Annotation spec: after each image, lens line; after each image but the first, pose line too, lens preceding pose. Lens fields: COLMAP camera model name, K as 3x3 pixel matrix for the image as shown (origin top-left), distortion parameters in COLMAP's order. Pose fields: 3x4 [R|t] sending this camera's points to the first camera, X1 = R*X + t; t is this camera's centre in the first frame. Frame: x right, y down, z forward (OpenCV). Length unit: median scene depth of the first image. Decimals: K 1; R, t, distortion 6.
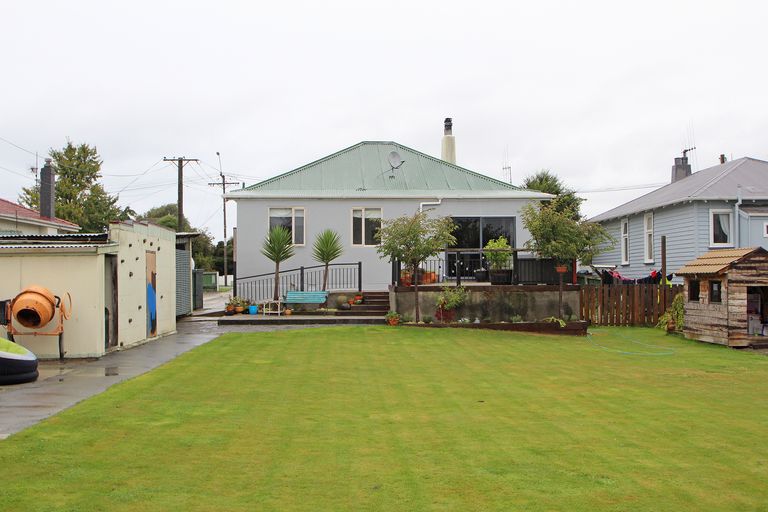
lens RADIAL K [[844.3, 0, 384.0], [0, 844.3, 256.0], [0, 0, 1]] dist [0.003652, 0.001263]
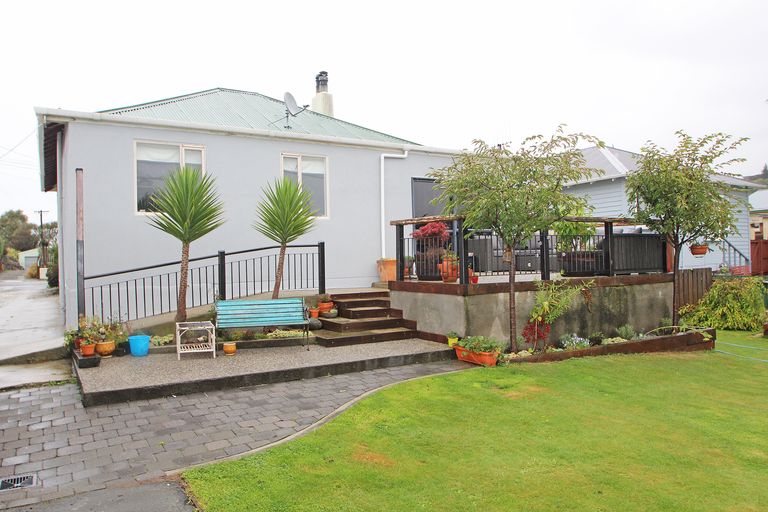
lens RADIAL K [[577.8, 0, 384.0], [0, 577.8, 256.0], [0, 0, 1]] dist [-0.005071, -0.002153]
pose [[0.890178, -0.012355, 0.455445, -0.171360], [0.007658, 0.999897, 0.012156, 0.012055], [-0.455548, -0.007333, 0.890181, 0.634329]]
